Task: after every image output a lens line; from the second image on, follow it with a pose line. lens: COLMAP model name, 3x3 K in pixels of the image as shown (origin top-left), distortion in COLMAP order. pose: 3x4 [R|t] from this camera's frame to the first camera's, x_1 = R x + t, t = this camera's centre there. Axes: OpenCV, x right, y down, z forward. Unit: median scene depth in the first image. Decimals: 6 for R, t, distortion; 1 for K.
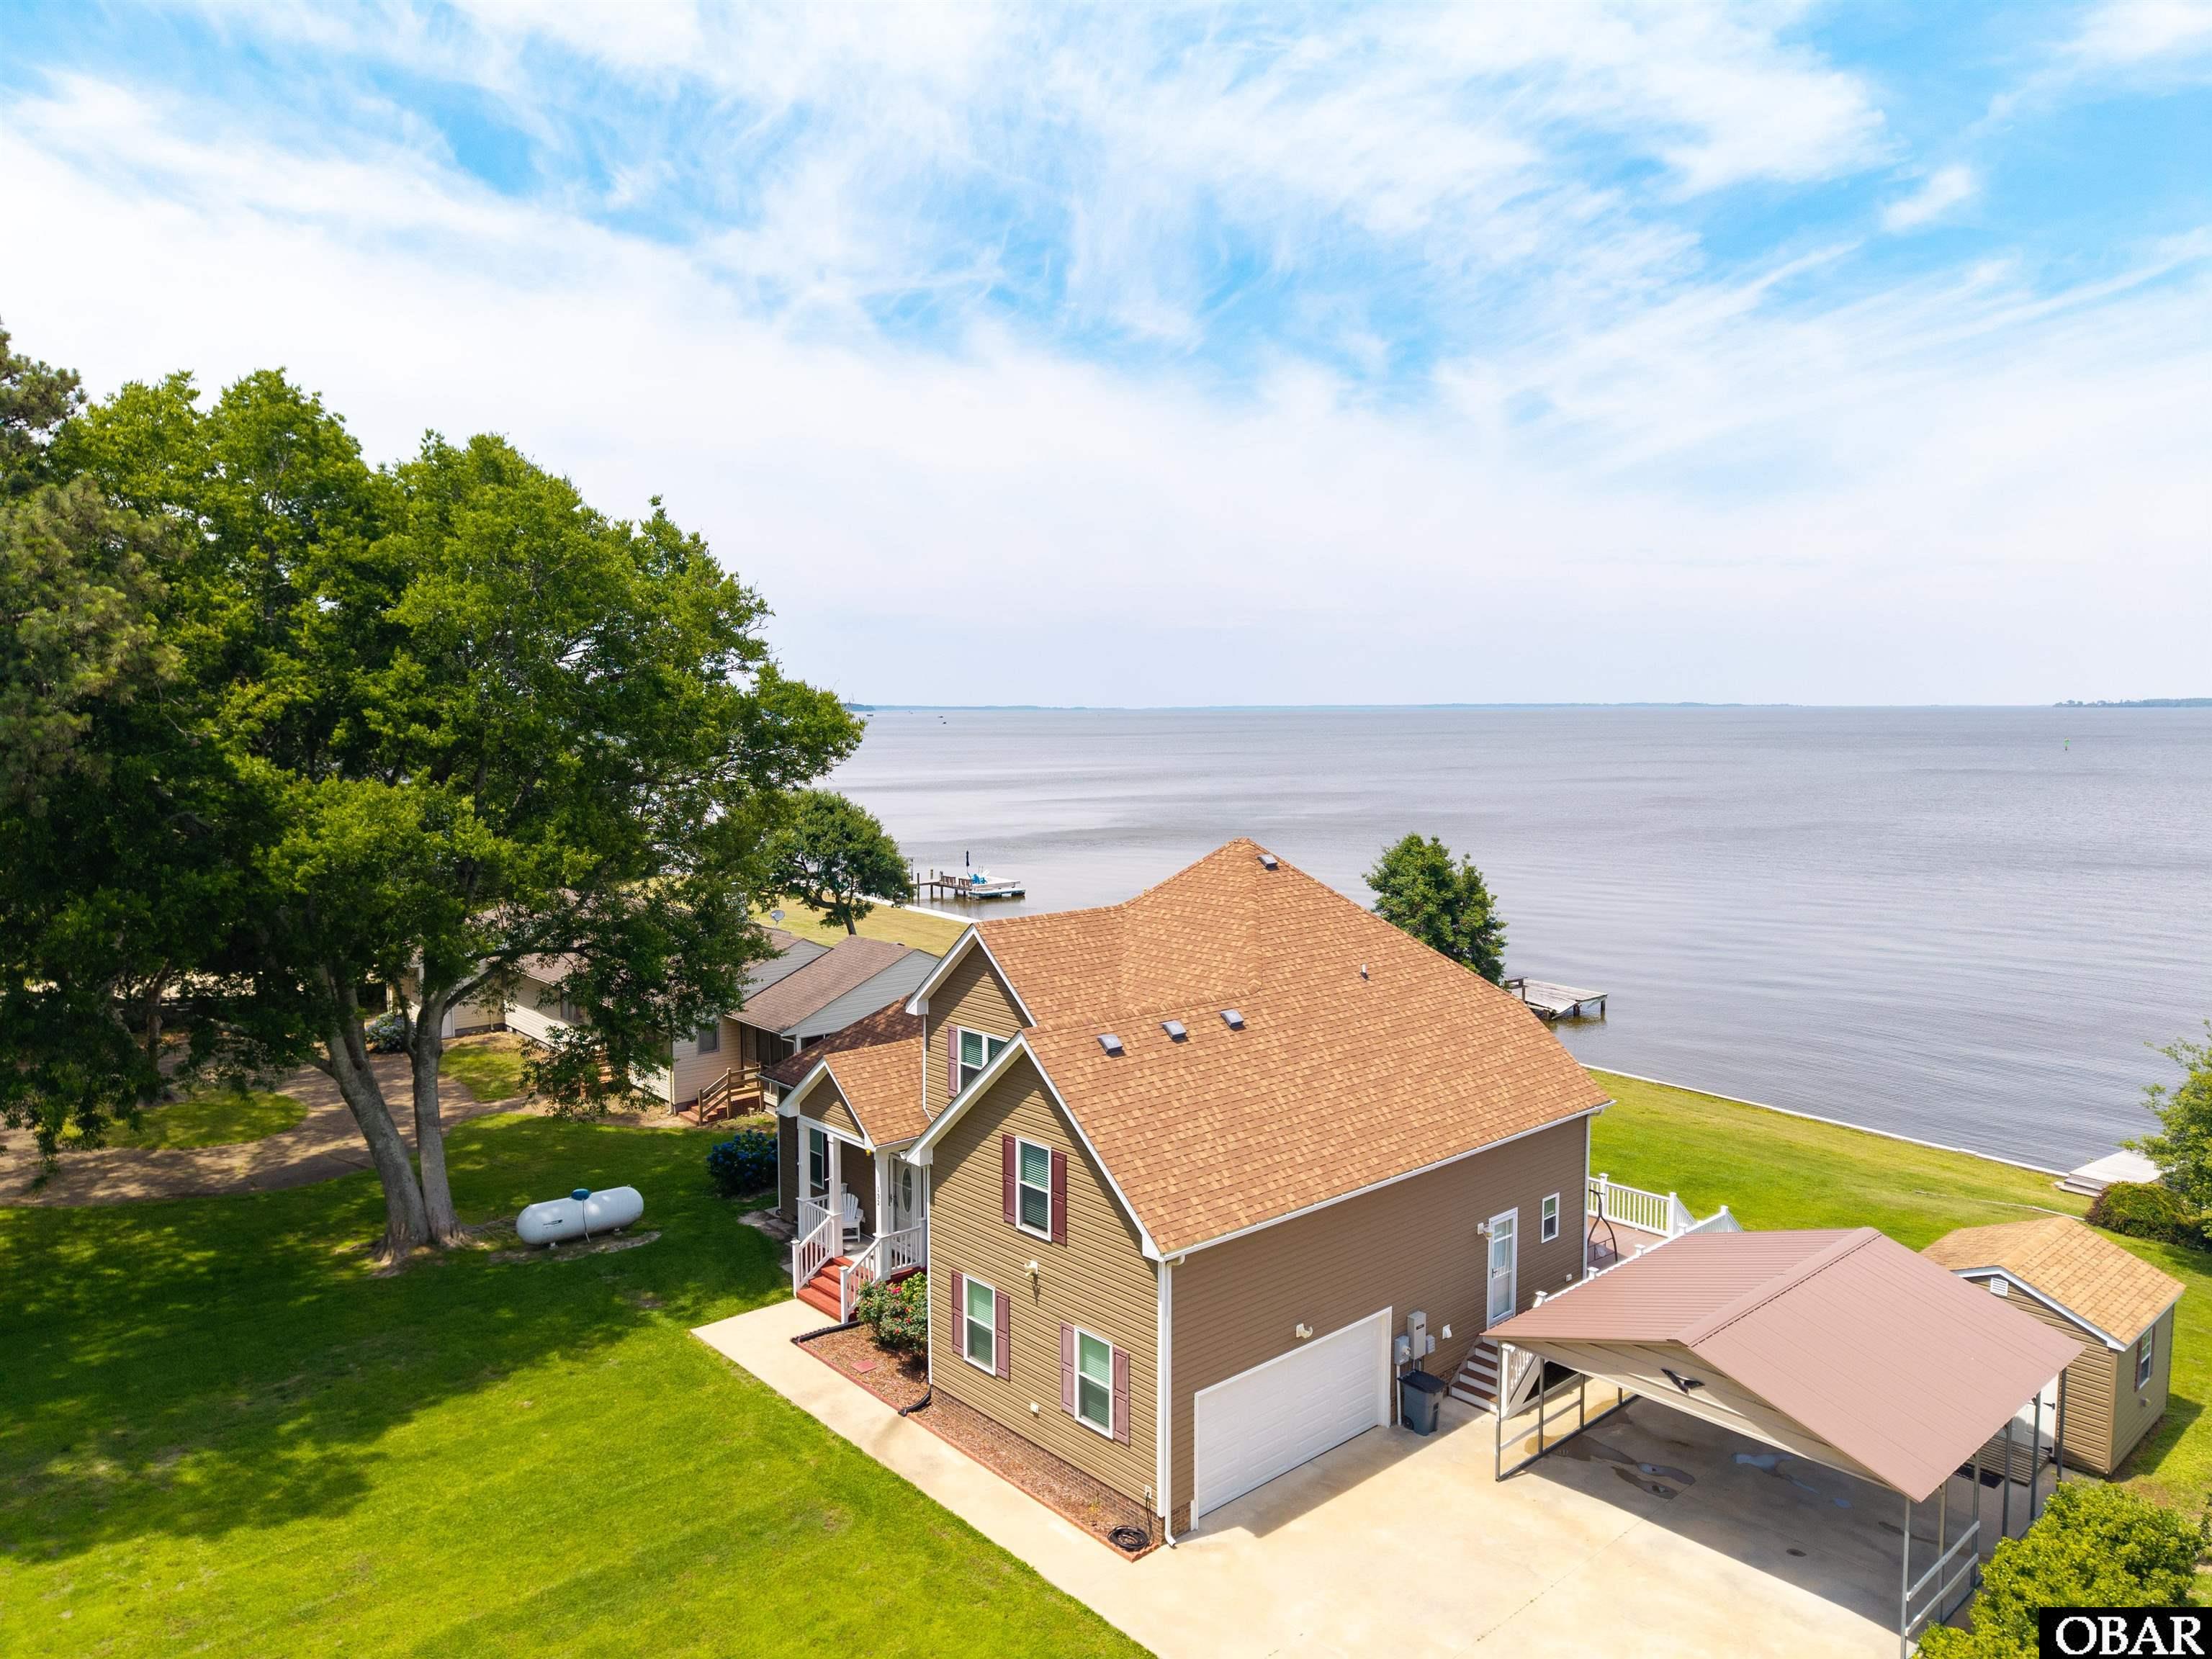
lens RADIAL K [[1514.6, 0, 1106.0], [0, 1514.6, 829.5], [0, 0, 1]] dist [0.000075, 0.000293]
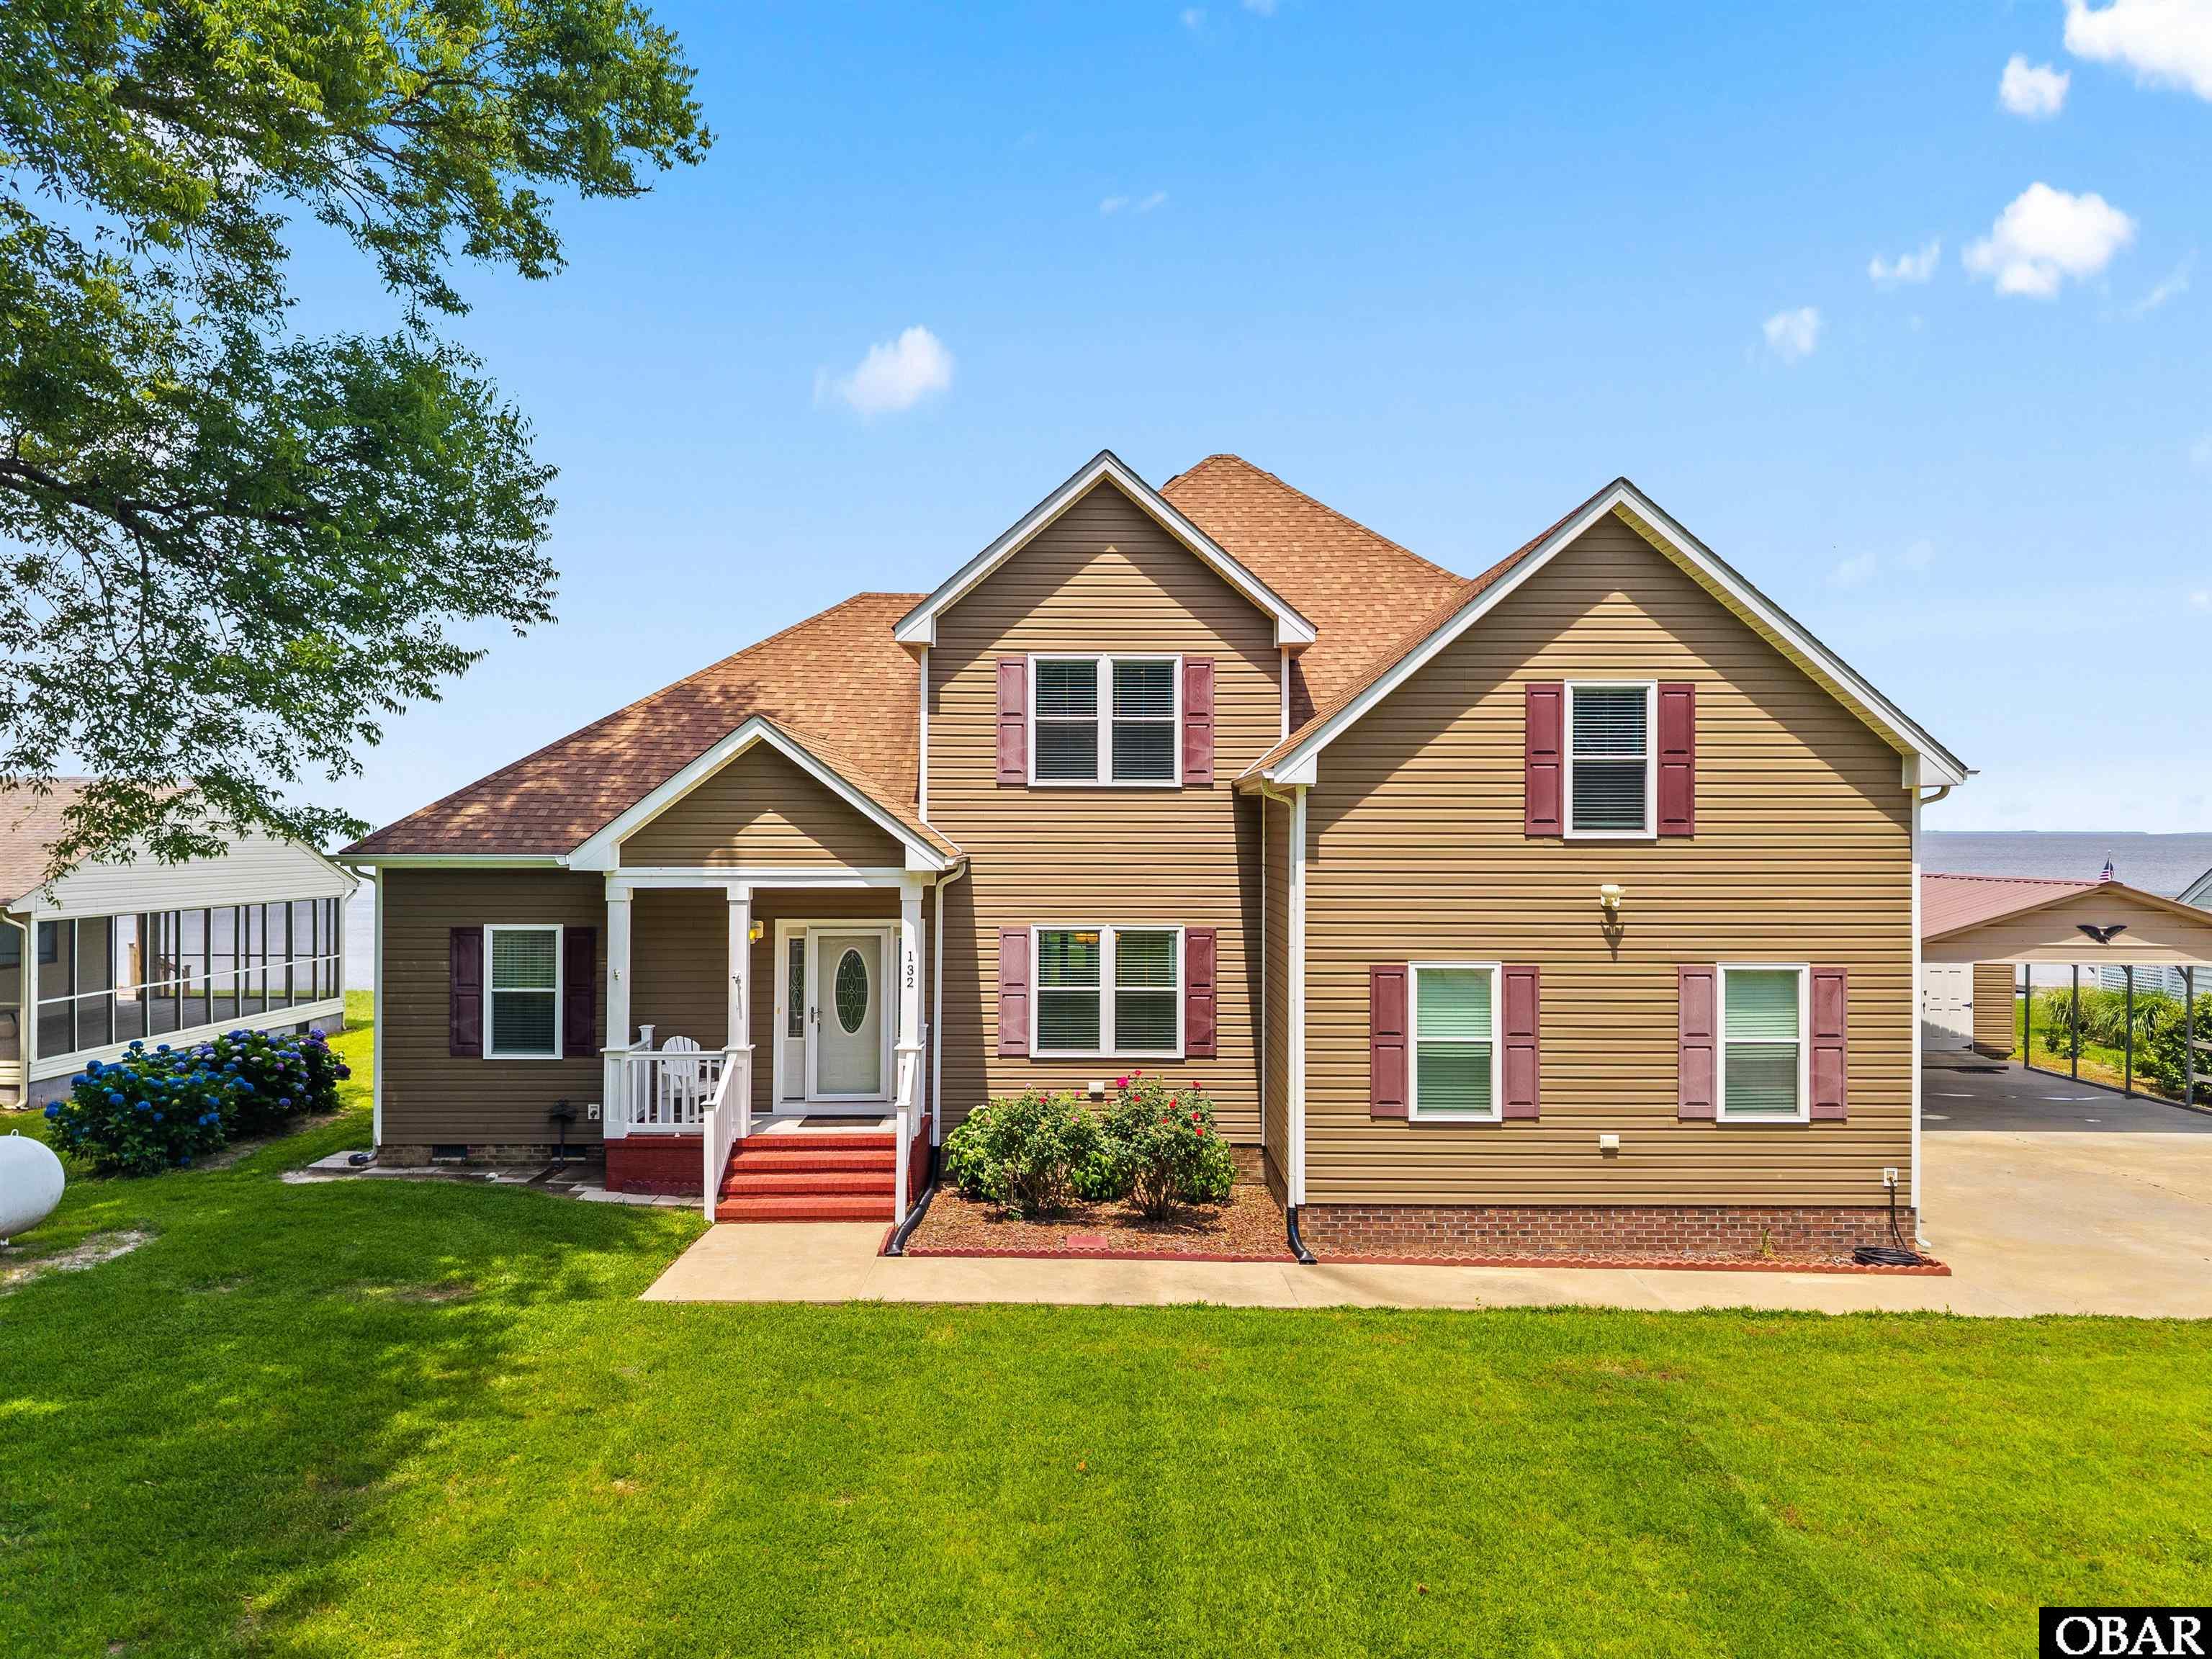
lens RADIAL K [[1514.6, 0, 1106.0], [0, 1514.6, 829.5], [0, 0, 1]] dist [0.000075, 0.000293]
pose [[0.663749, 0.000526, 0.747956, -0.607678], [0.062203, 0.996497, -0.055901, 0.277084], [-0.745365, 0.083630, 0.661391, 0.733834]]
